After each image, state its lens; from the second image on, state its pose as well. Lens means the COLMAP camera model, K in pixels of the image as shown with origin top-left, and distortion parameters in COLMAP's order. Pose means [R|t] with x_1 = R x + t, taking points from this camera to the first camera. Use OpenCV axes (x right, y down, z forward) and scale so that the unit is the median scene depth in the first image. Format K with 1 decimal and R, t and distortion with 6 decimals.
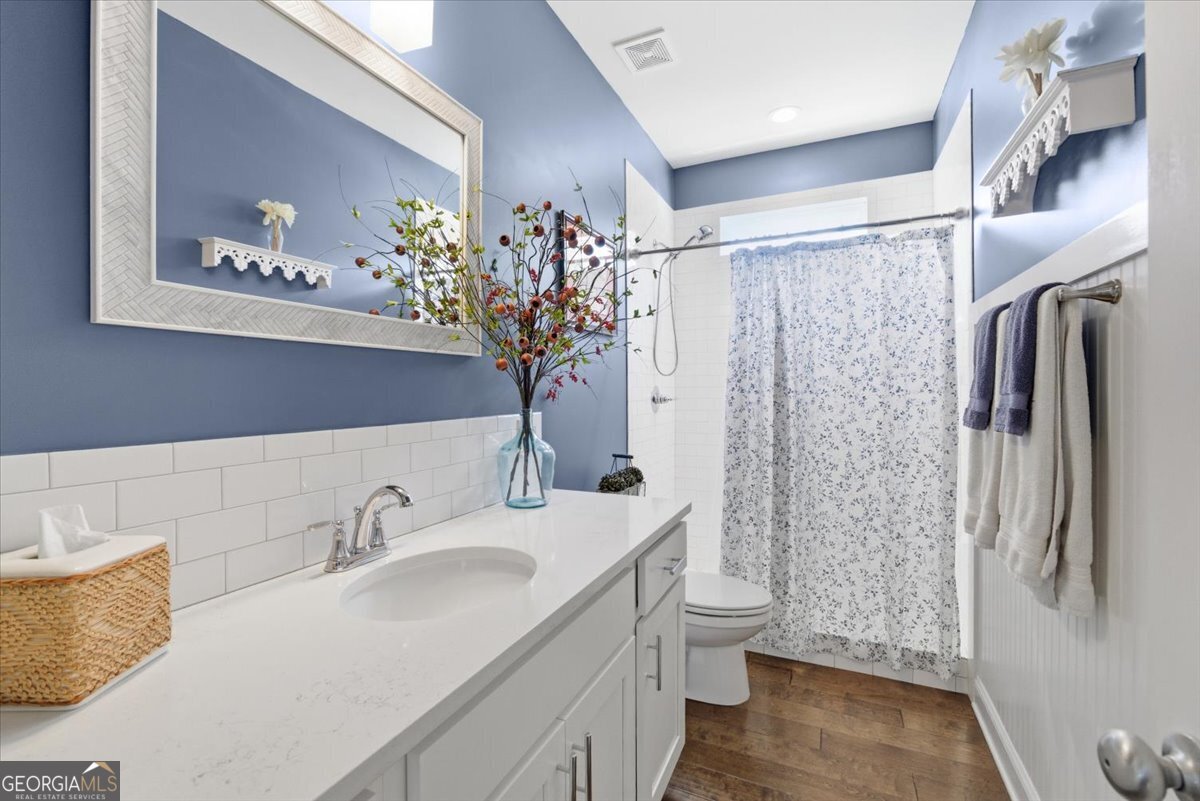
lens RADIAL K [[513.1, 0, 596.5], [0, 513.1, 393.0], [0, 0, 1]] dist [-0.015709, 0.000576]
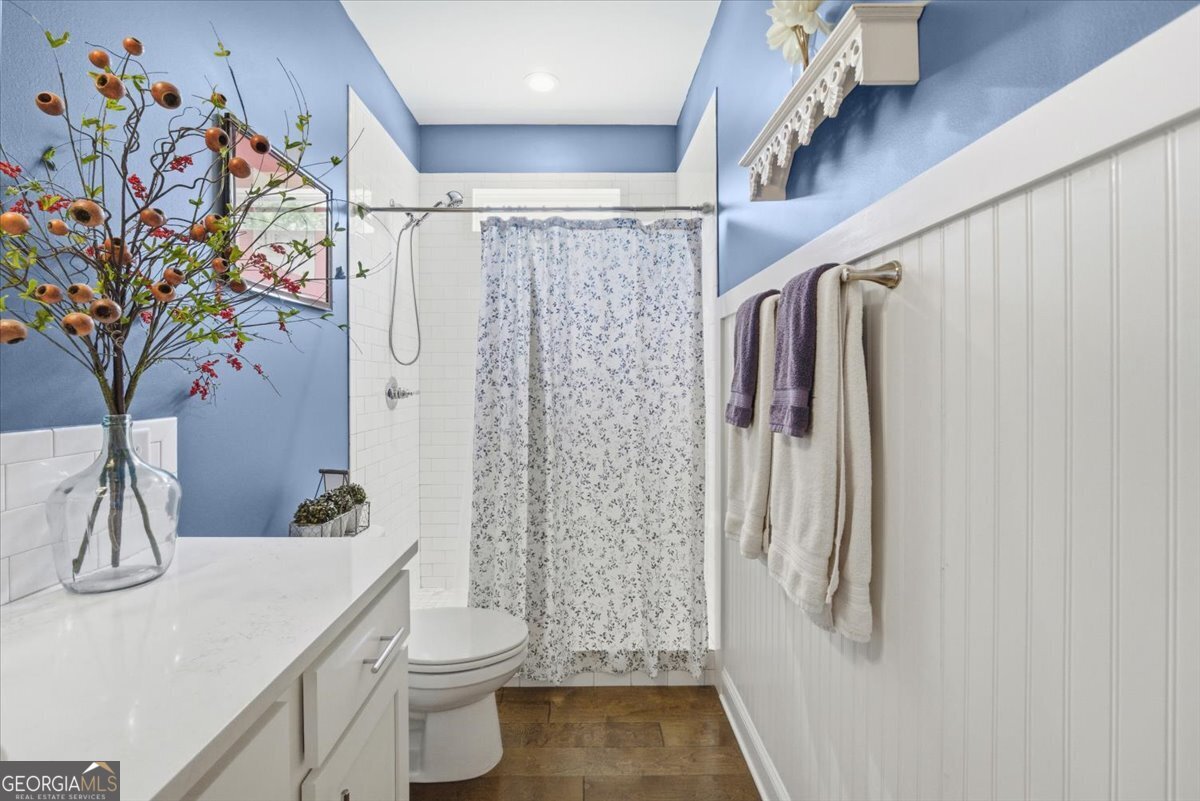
lens RADIAL K [[513.1, 0, 596.7], [0, 513.1, 391.4], [0, 0, 1]] dist [-0.015709, 0.000576]
pose [[0.895900, -0.005136, 0.444226, 0.075346], [-0.000778, 0.999913, 0.013130, -0.003270], [-0.444255, -0.012109, 0.895819, 0.203864]]
